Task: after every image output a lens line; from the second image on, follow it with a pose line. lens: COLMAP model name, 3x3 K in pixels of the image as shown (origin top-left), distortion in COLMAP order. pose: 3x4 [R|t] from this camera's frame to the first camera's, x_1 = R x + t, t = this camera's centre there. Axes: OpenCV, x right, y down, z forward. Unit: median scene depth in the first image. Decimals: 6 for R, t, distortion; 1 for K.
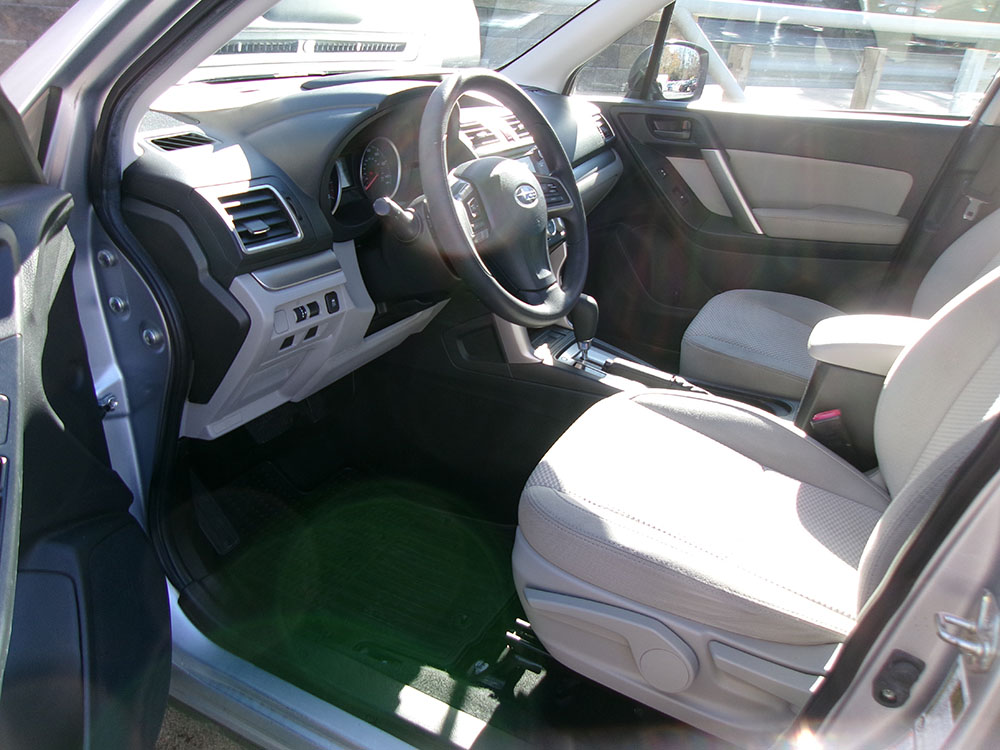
lens RADIAL K [[783.0, 0, 495.4], [0, 783.0, 376.5], [0, 0, 1]] dist [-0.022988, 0.044333]
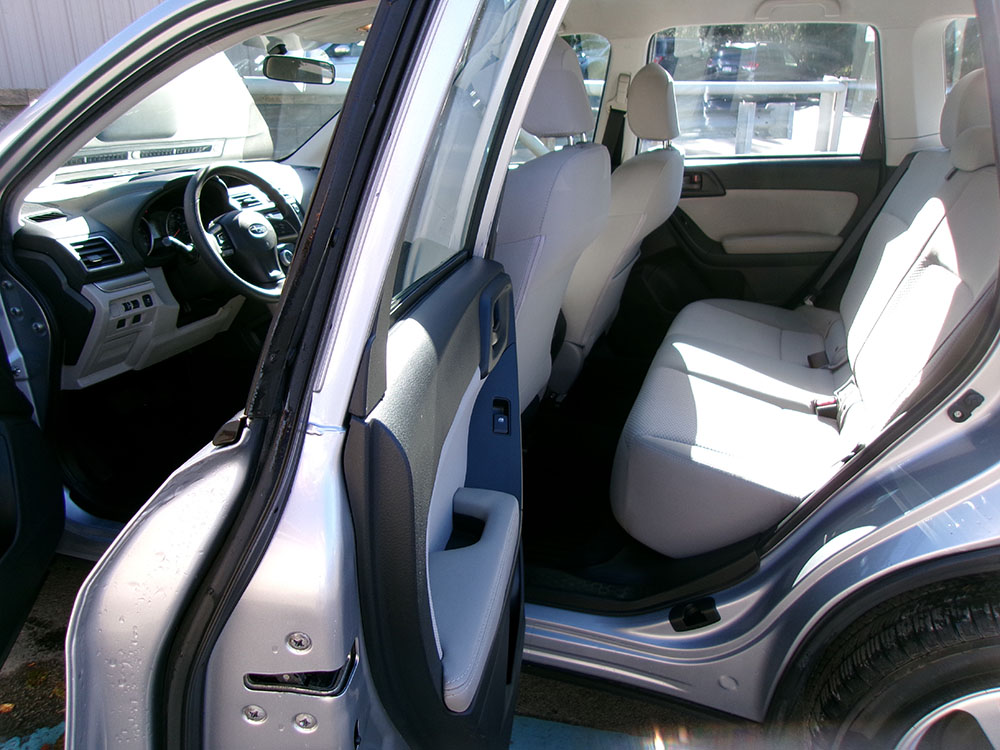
lens RADIAL K [[783.0, 0, 504.8], [0, 783.0, 374.4], [0, 0, 1]] dist [-0.022988, 0.044333]
pose [[0.986208, -0.117456, 0.116606, 0.363158], [0.127082, 0.988754, -0.078846, 0.314794], [-0.106033, 0.092577, 0.990044, -0.808003]]
